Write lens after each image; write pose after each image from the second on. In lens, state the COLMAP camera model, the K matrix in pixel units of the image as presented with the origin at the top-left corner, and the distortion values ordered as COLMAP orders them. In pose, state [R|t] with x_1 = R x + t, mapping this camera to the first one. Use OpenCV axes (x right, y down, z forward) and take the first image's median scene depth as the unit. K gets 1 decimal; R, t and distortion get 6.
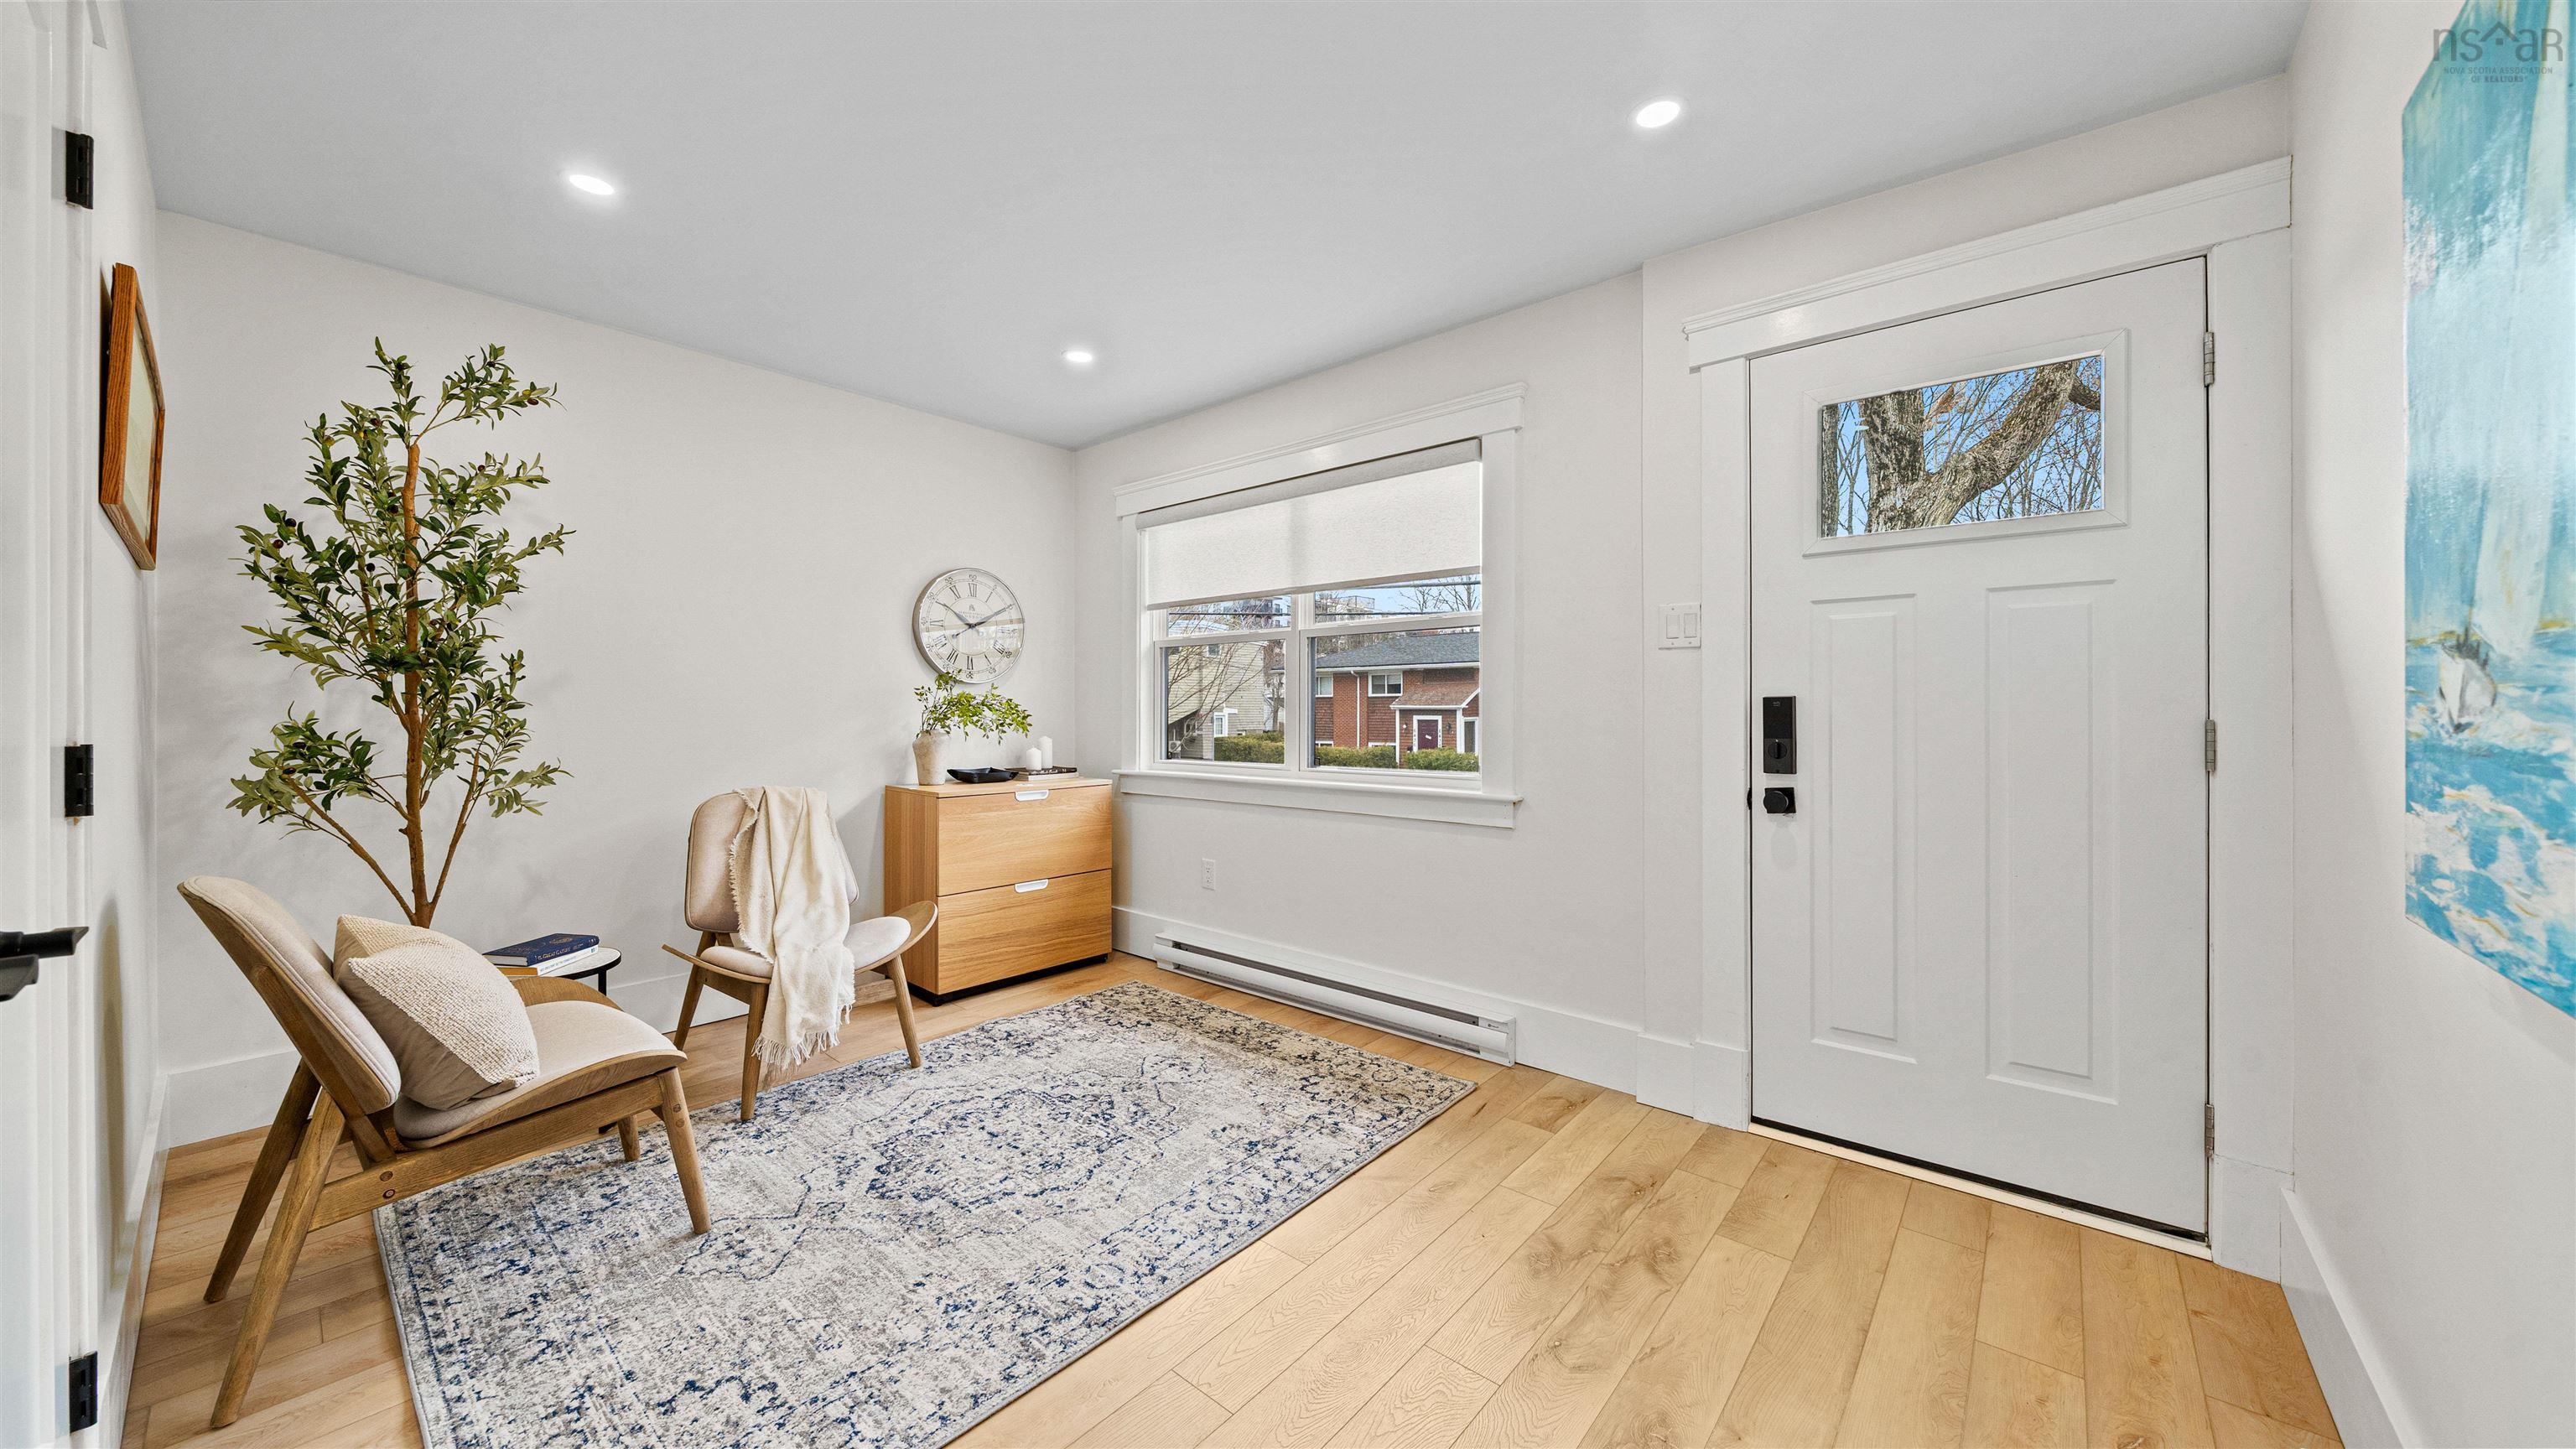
lens RADIAL K [[902.2, 0, 1287.2], [0, 902.2, 705.7], [0, 0, 1]] dist [-0.000486, -0.000035]
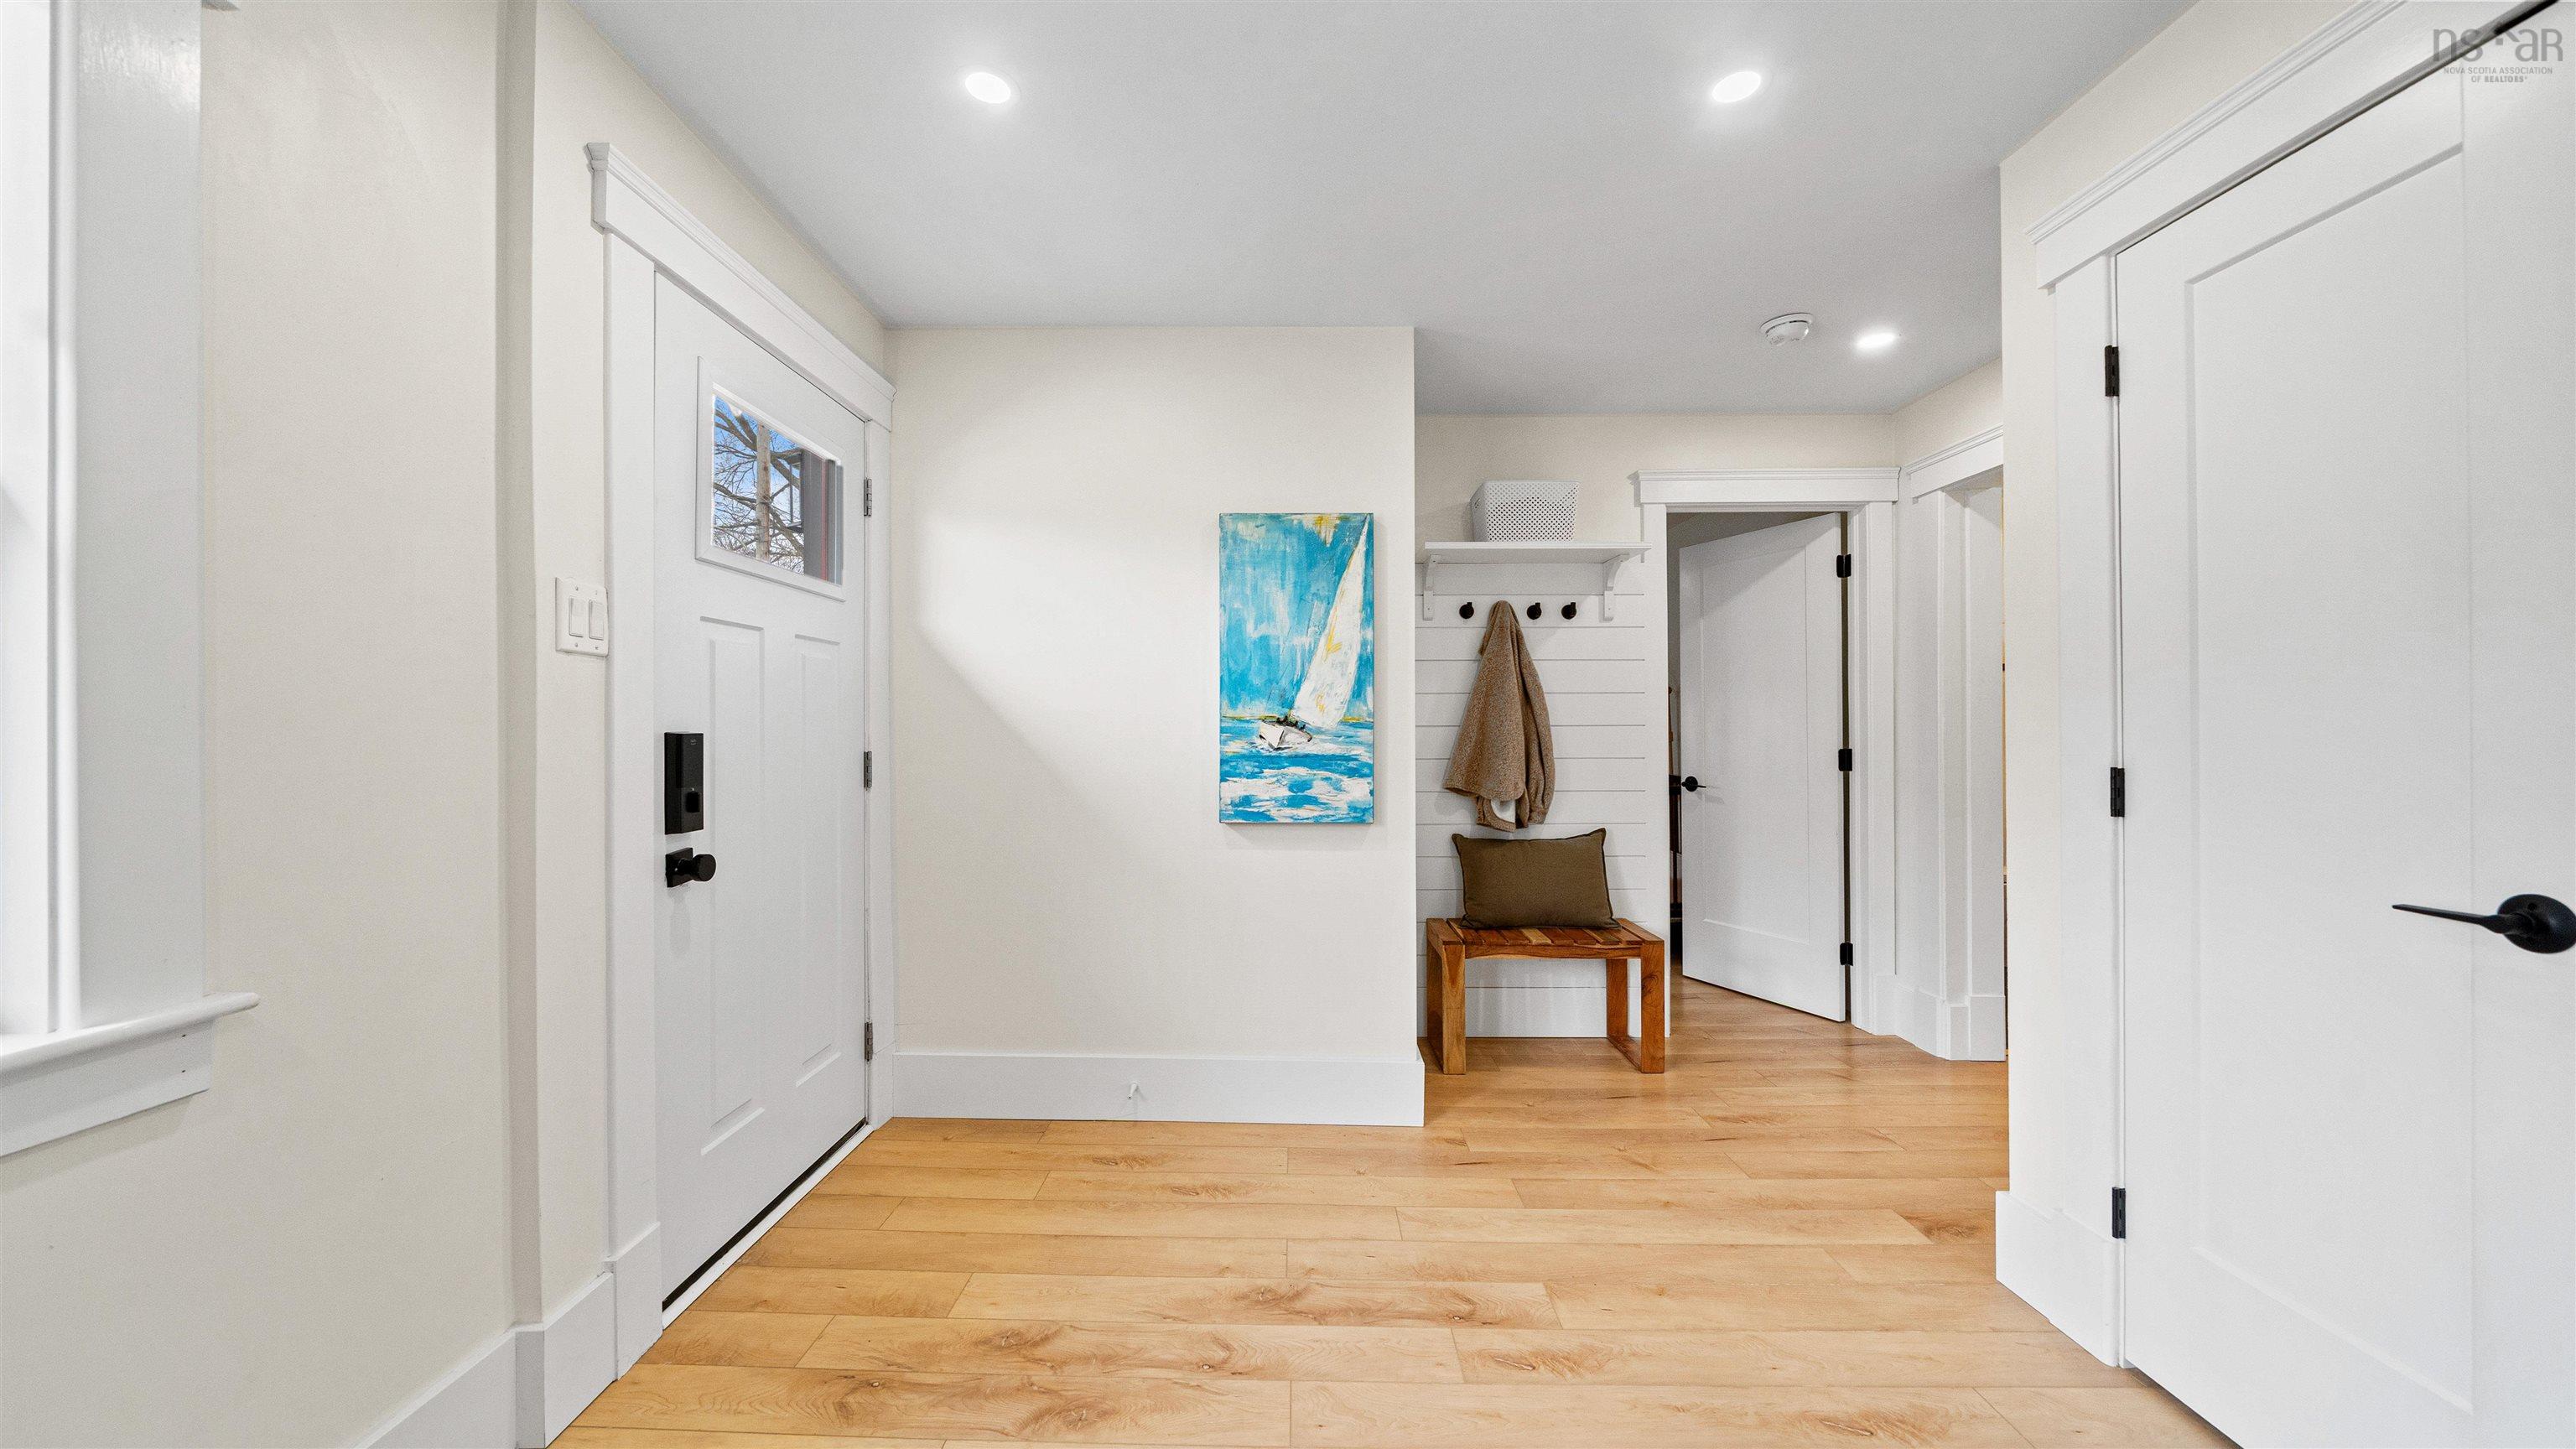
lens RADIAL K [[891.7, 0, 1288.0], [0, 891.7, 733.2], [0, 0, 1]] dist [-0.000694, -0.000016]
pose [[-0.647381, 0.001983, 0.762164, -0.458534], [0.000969, 0.999998, -0.001779, -0.010085], [-0.762166, -0.000413, -0.647381, 1.360043]]
